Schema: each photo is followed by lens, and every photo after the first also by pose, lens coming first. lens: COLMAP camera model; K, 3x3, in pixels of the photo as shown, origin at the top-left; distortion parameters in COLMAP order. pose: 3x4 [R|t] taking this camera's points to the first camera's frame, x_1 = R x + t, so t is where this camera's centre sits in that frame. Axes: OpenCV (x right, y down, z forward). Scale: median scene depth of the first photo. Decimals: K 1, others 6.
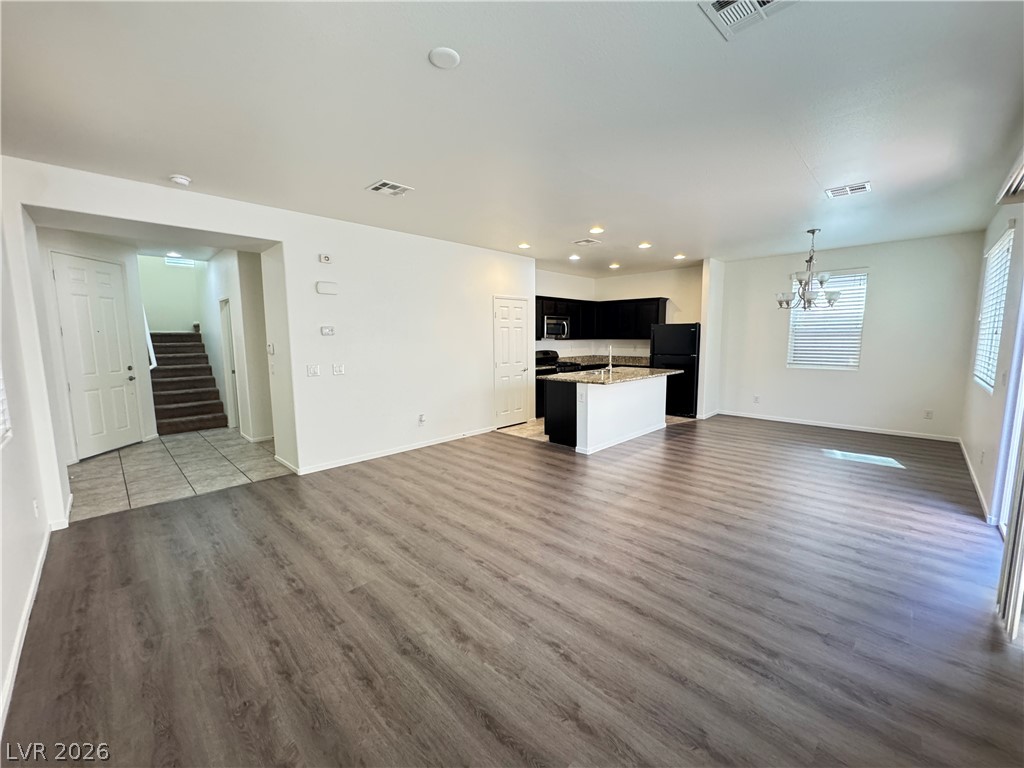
lens RADIAL K [[408.2, 0, 511.6], [0, 408.2, 381.7], [0, 0, 1]] dist [-0.000460, 0.000536]
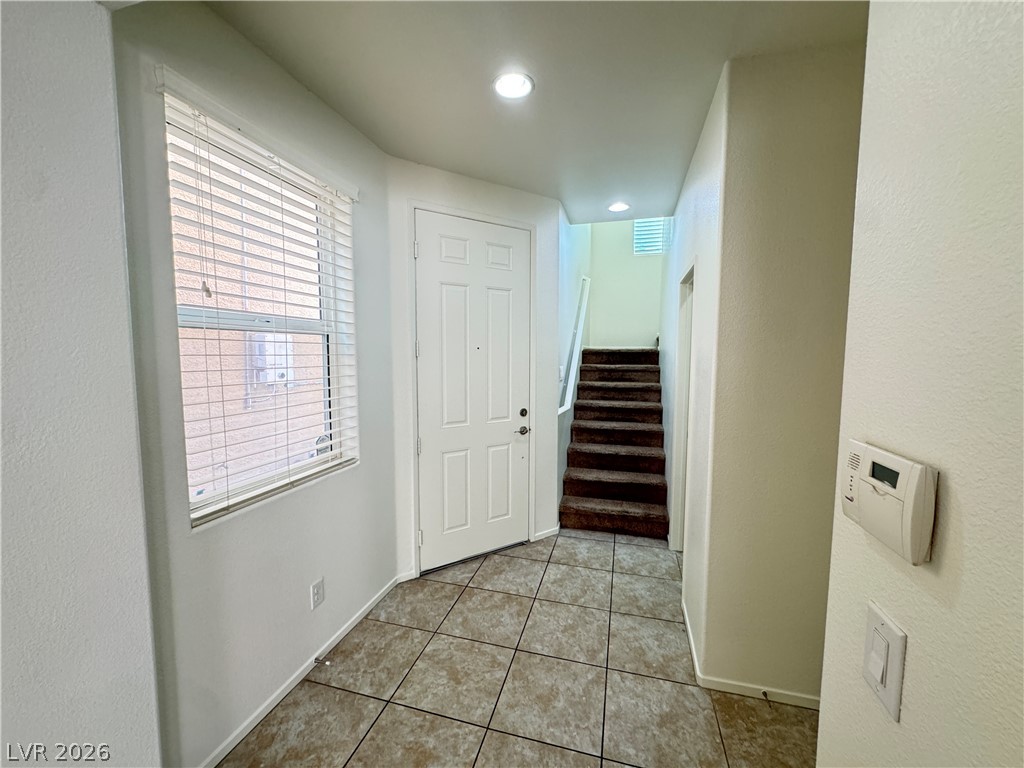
lens RADIAL K [[408.2, 0, 512.2], [0, 408.2, 383.7], [0, 0, 1]] dist [-0.000460, 0.000536]
pose [[0.480460, 0.077379, -0.873597, -0.387226], [-0.105361, 0.993979, 0.030096, -0.076129], [0.870665, 0.077583, 0.485719, 0.608615]]
